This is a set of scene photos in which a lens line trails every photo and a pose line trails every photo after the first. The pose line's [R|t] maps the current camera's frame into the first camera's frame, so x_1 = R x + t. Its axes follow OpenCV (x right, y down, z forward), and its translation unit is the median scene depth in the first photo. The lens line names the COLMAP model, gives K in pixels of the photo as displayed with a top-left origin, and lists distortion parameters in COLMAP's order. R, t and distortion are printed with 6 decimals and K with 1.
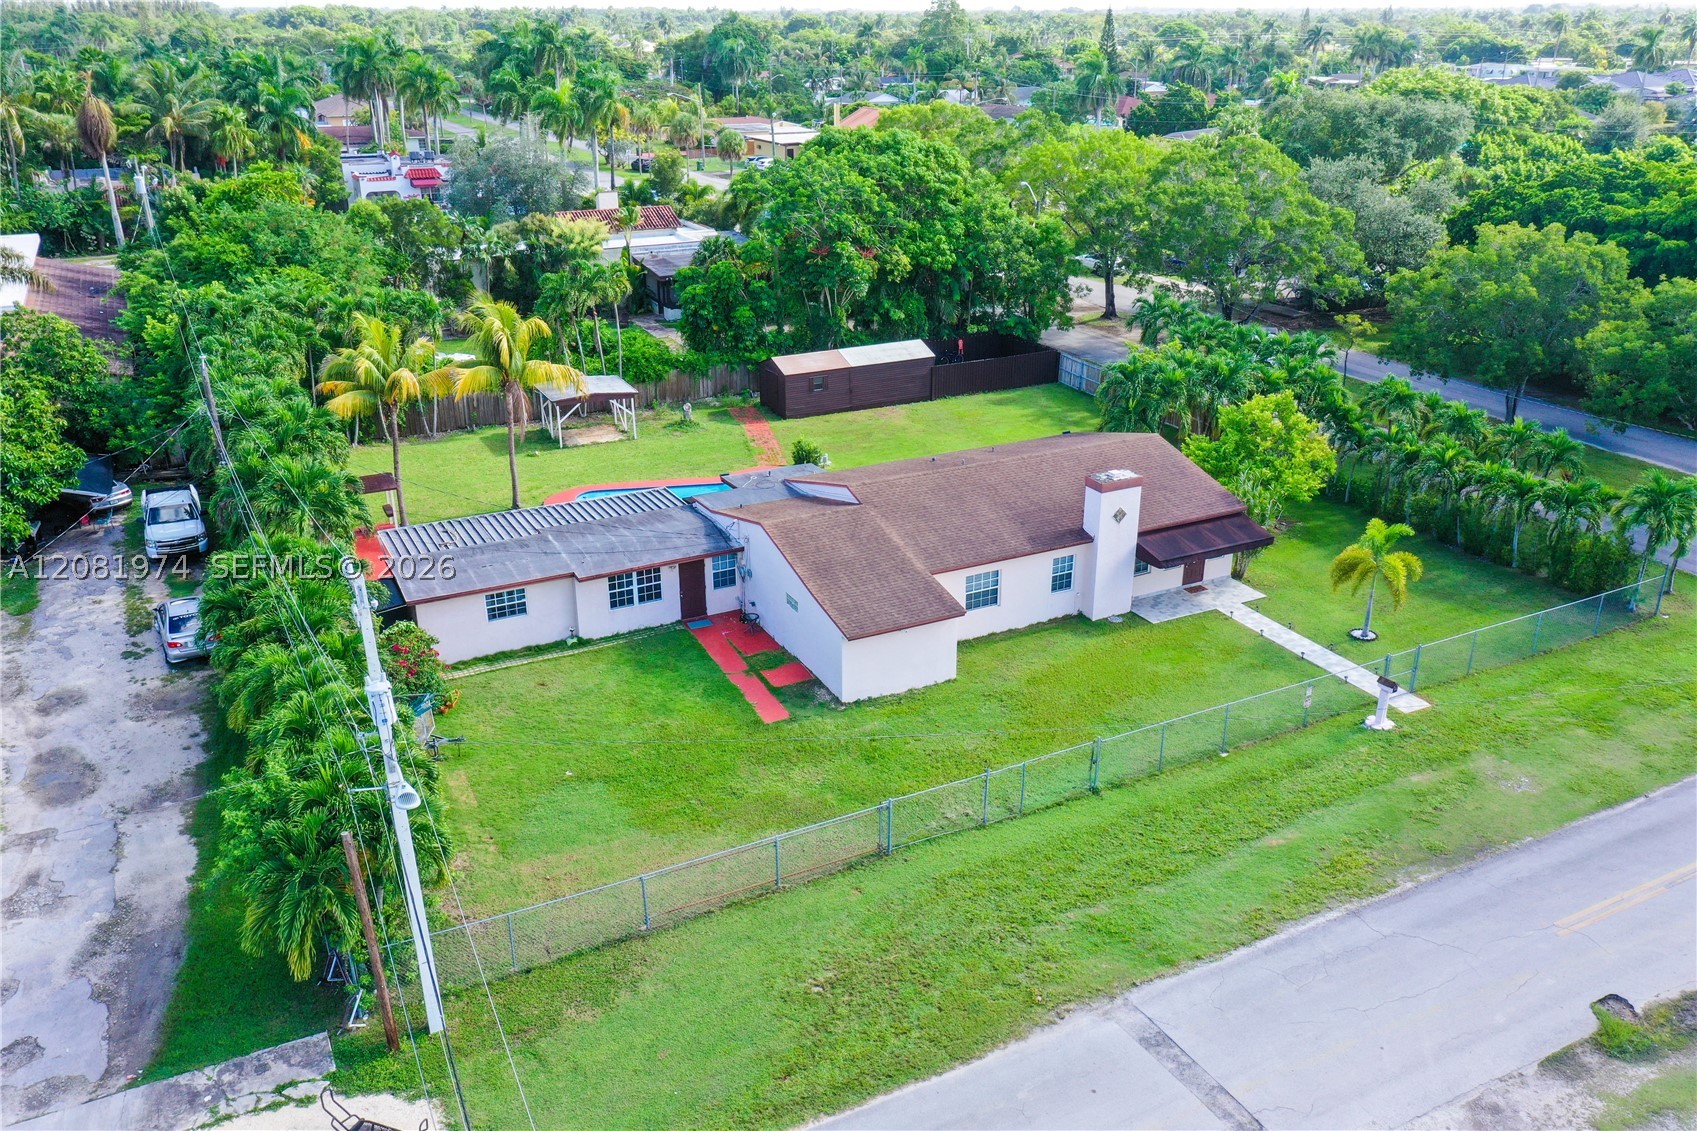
lens RADIAL K [[1345.0, 0, 848.5], [0, 1345.0, 565.5], [0, 0, 1]] dist [0.004671, 0.008380]
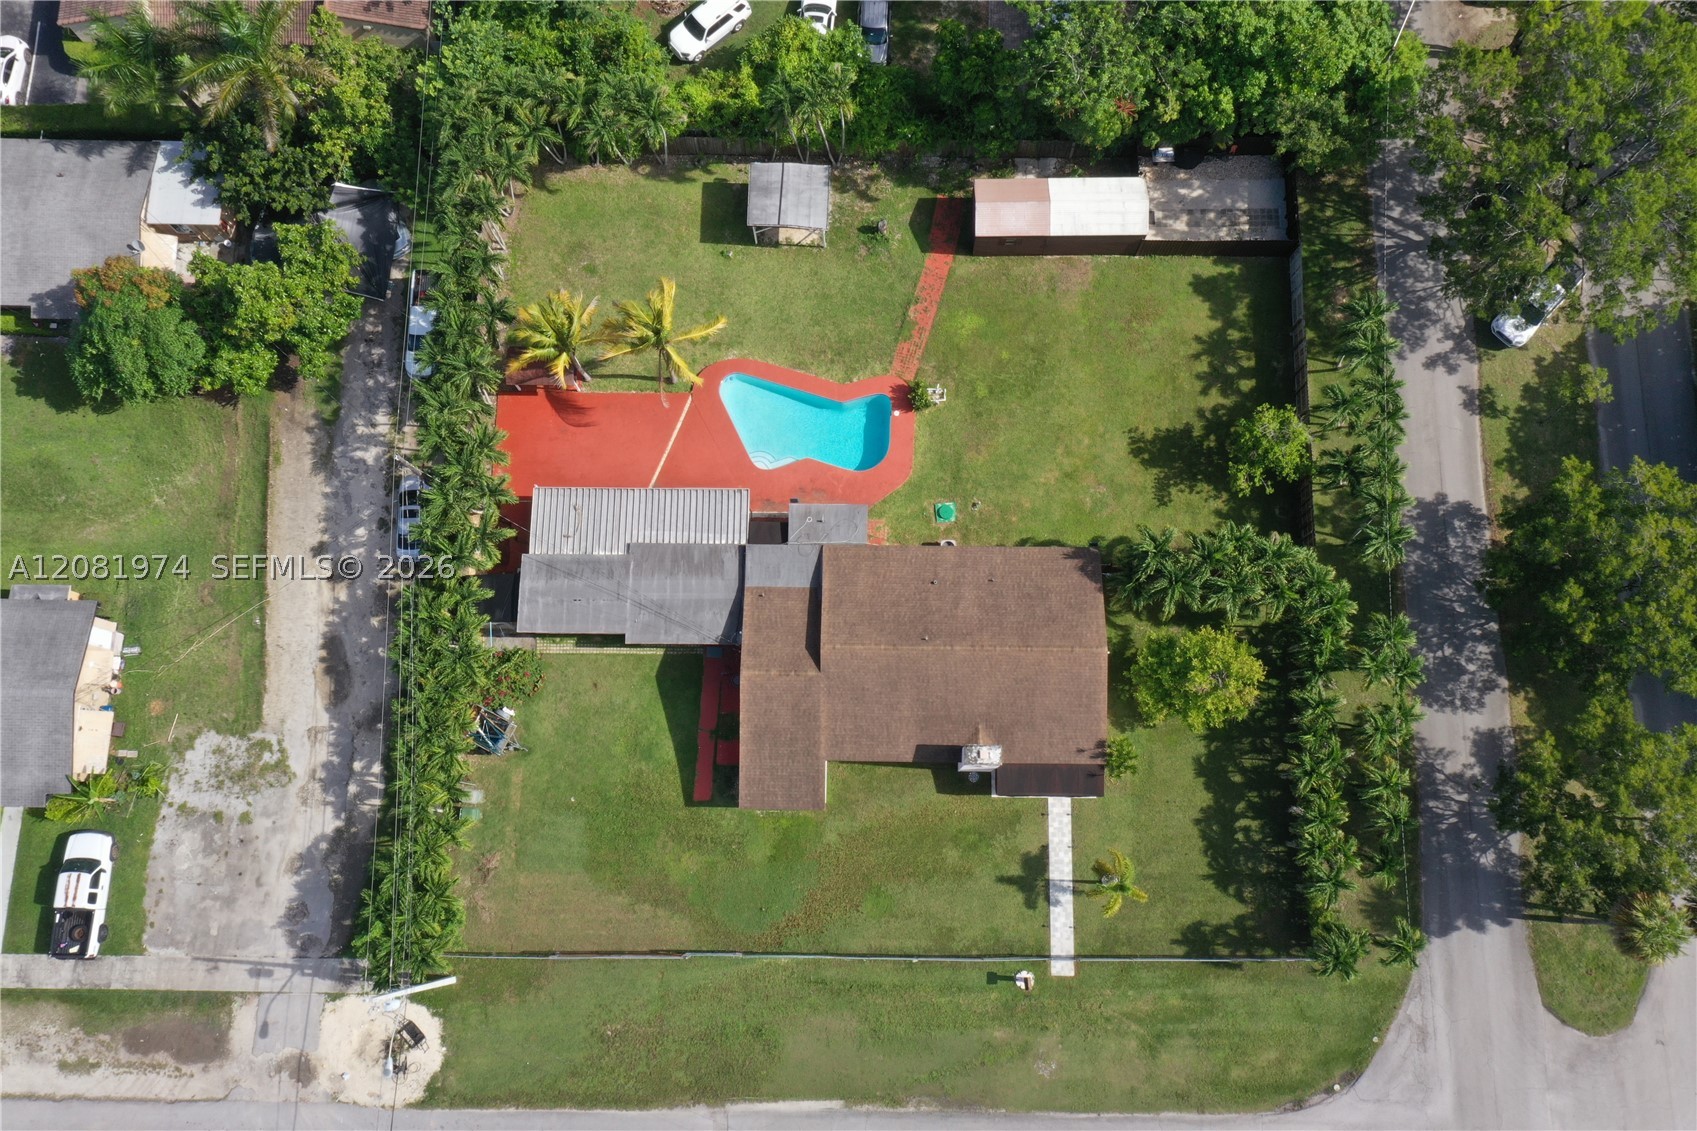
lens RADIAL K [[1345.0, 0, 848.5], [0, 1345.0, 565.5], [0, 0, 1]] dist [0.004671, 0.008380]
pose [[0.884929, 0.451981, -0.112309, 0.144852], [-0.167805, 0.534389, 0.828414, -1.274865], [0.434444, -0.714242, 0.548741, 0.328779]]
